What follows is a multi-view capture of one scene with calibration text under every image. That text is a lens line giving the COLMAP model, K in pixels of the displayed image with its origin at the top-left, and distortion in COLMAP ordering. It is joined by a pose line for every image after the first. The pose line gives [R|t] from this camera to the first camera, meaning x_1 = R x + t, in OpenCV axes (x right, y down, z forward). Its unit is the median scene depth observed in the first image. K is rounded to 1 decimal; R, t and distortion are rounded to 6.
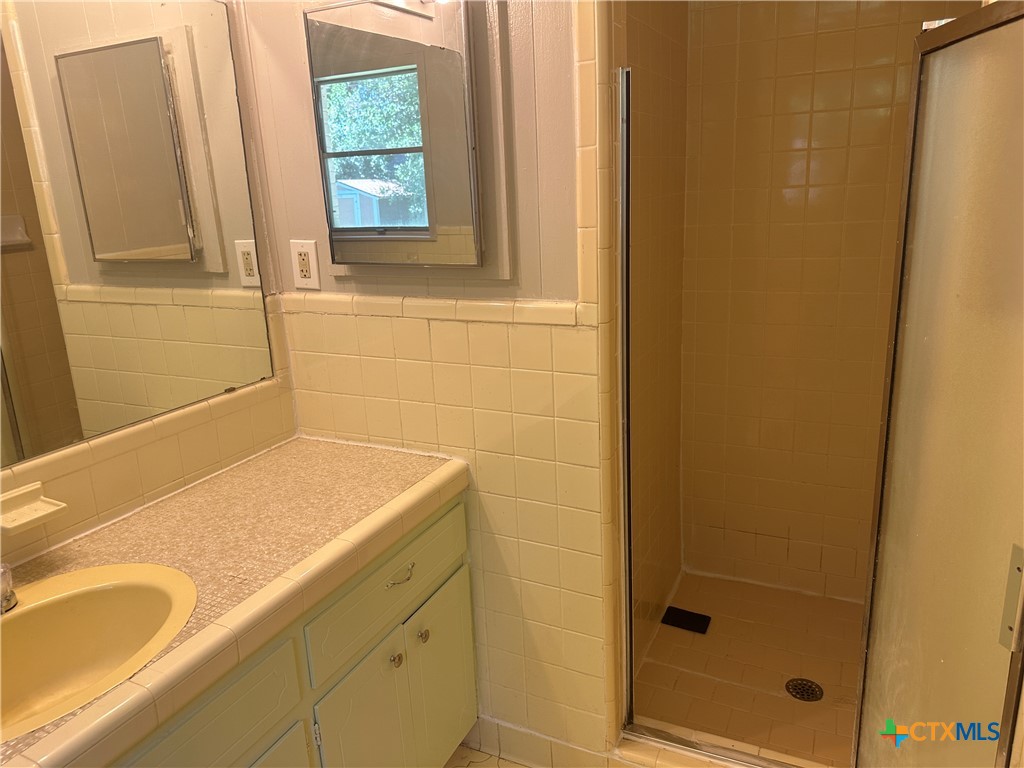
lens RADIAL K [[738.7, 0, 510.7], [0, 738.7, 378.1], [0, 0, 1]] dist [0.000583, -0.013263]
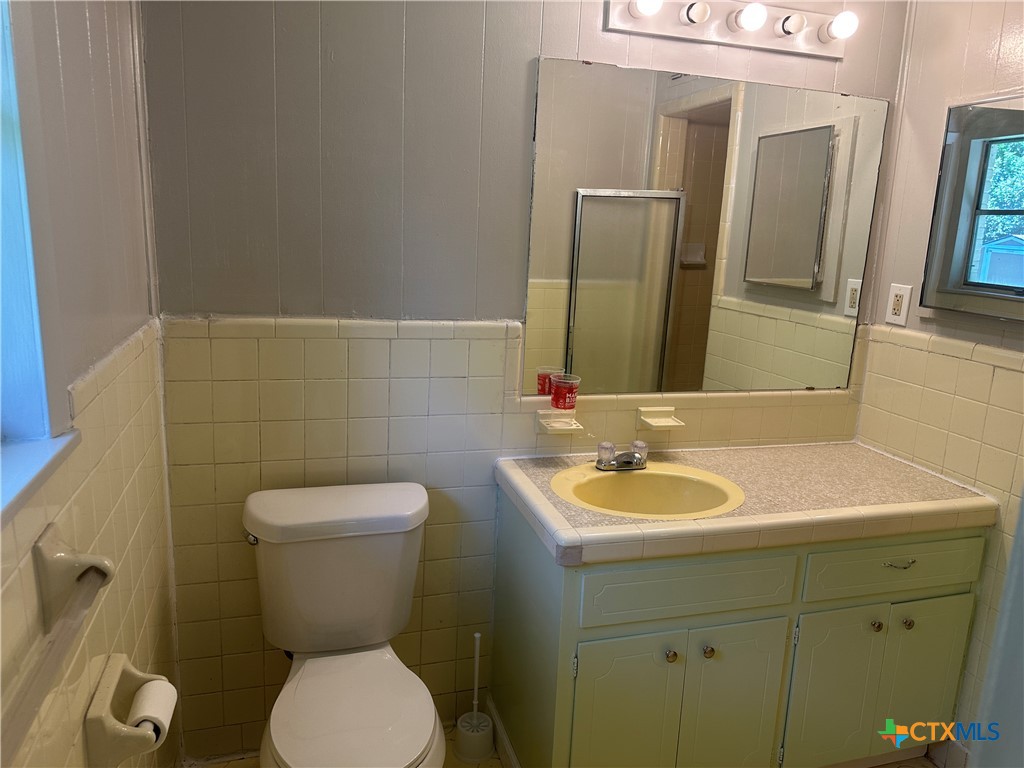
lens RADIAL K [[719.0, 0, 512.3], [0, 719.0, 384.4], [0, 0, 1]] dist [-0.023405, 0.003835]
pose [[0.675461, 0.230645, -0.700397, 0.149298], [-0.264216, 0.962460, 0.062135, 0.069442], [0.688435, 0.143086, 0.711044, -0.263991]]
